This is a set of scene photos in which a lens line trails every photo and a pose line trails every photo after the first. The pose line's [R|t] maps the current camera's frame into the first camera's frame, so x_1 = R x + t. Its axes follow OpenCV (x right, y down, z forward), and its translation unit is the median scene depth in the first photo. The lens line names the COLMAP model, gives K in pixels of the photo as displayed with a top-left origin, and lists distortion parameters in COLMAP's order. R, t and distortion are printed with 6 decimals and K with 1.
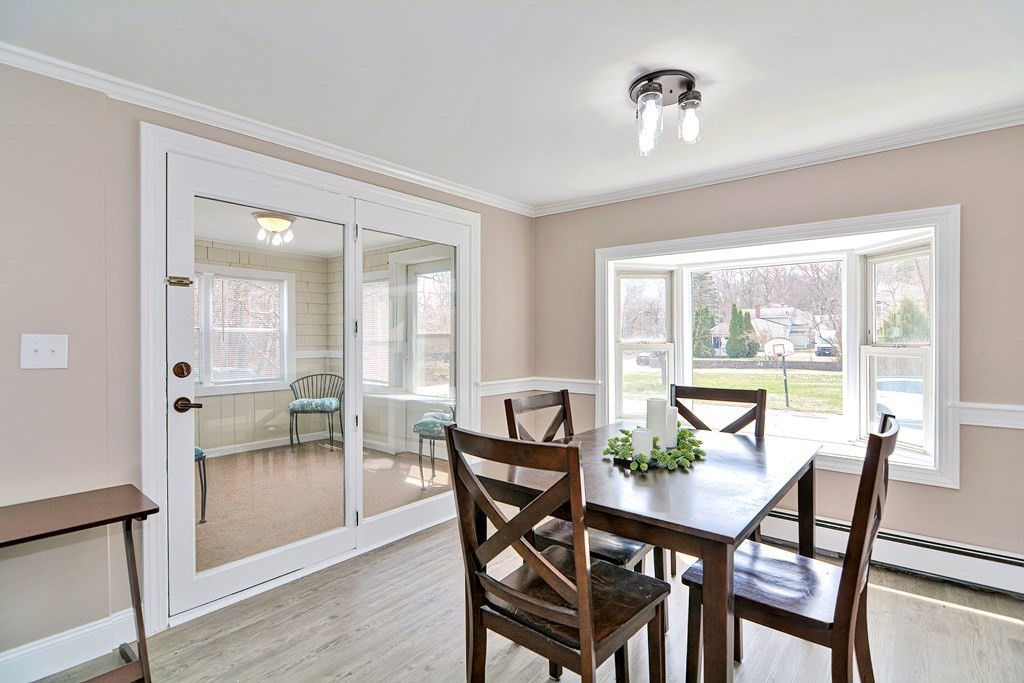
lens RADIAL K [[484.7, 0, 511.4], [0, 484.7, 329.1], [0, 0, 1]] dist [-0.000458, -0.012495]
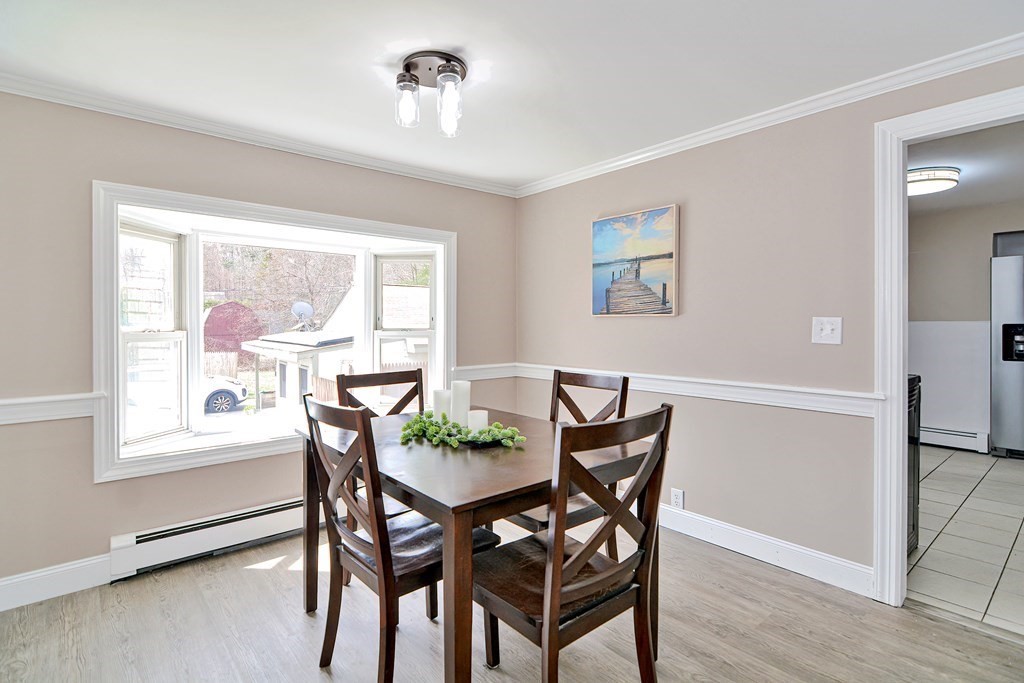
lens RADIAL K [[515.6, 0, 517.8], [0, 515.6, 316.6], [0, 0, 1]] dist [0.002520, -0.000133]
pose [[0.164828, 0.017401, 0.986169, -0.574277], [-0.014944, 0.999774, -0.015143, 0.017541], [-0.986209, -0.012241, 0.165051, 0.536077]]
